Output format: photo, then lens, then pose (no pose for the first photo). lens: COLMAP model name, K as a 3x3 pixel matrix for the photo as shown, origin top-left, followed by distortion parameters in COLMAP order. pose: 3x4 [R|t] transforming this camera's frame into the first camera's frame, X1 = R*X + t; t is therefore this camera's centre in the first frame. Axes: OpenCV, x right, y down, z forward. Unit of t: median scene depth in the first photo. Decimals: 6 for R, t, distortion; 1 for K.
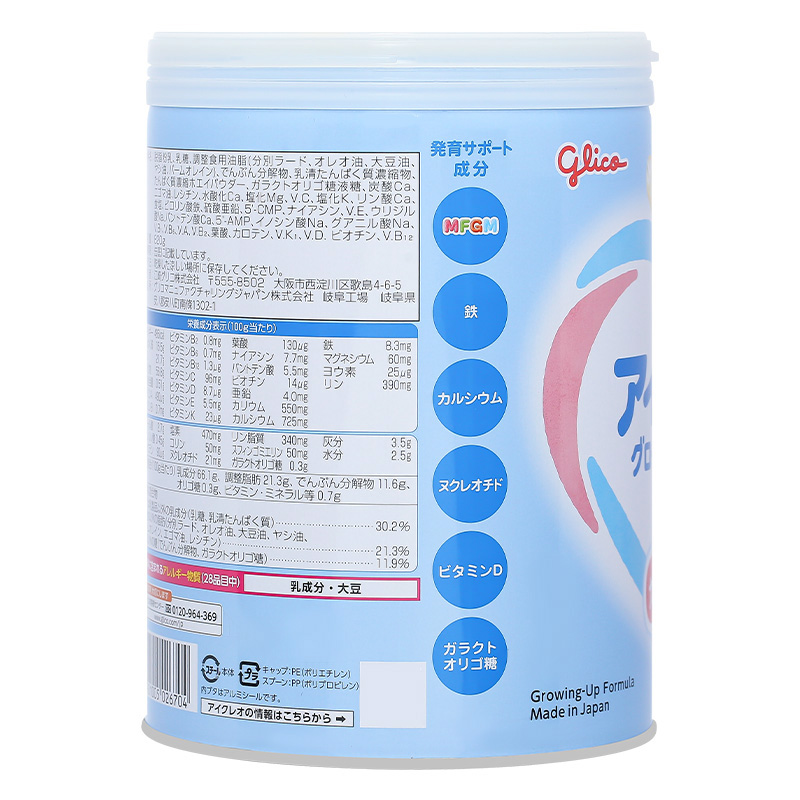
lens RADIAL K [[3920.6, 0, 364.7], [0, 3920.6, 382.8], [0, 0, 1]] dist [0.919899, 0.000000]
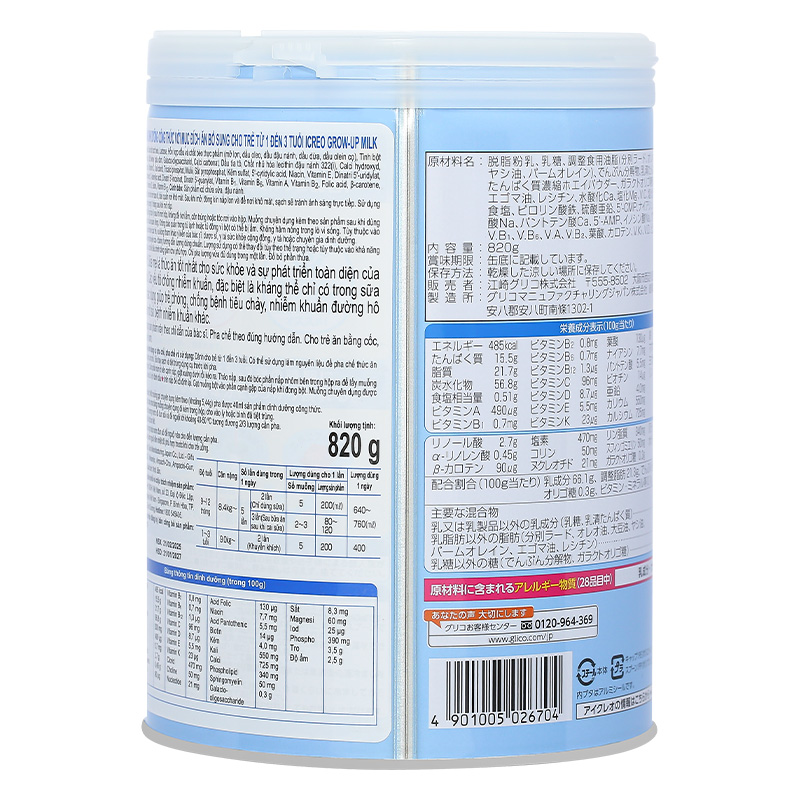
lens RADIAL K [[3920.6, 0, 402.8], [0, 3920.6, 402.1], [0, 0, 1]] dist [0.919899, 0.000000]
pose [[-0.000274, -0.082746, 0.996571, -1.043666], [0.068852, 0.994204, 0.082568, -0.082076], [-0.997627, 0.068639, 0.005425, 1.053861]]
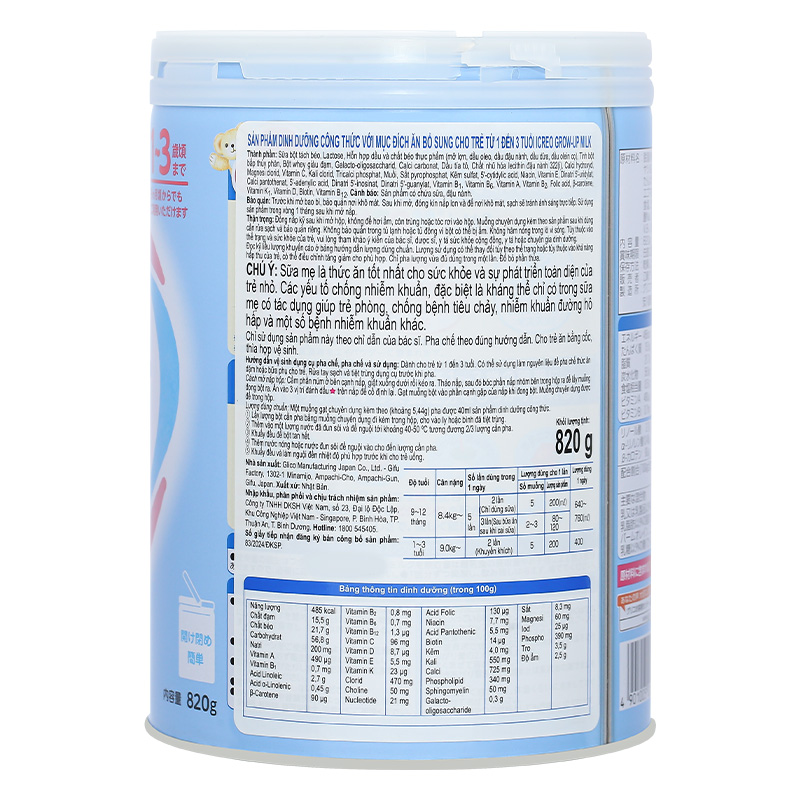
lens RADIAL K [[3920.6, 0, 397.6], [0, 3920.6, 399.3], [0, 0, 1]] dist [0.919899, 0.000000]
pose [[-0.762253, -0.061488, 0.644353, -0.668984], [0.042338, 0.988610, 0.144424, -0.147619], [-0.645894, 0.137369, -0.750967, 1.853450]]
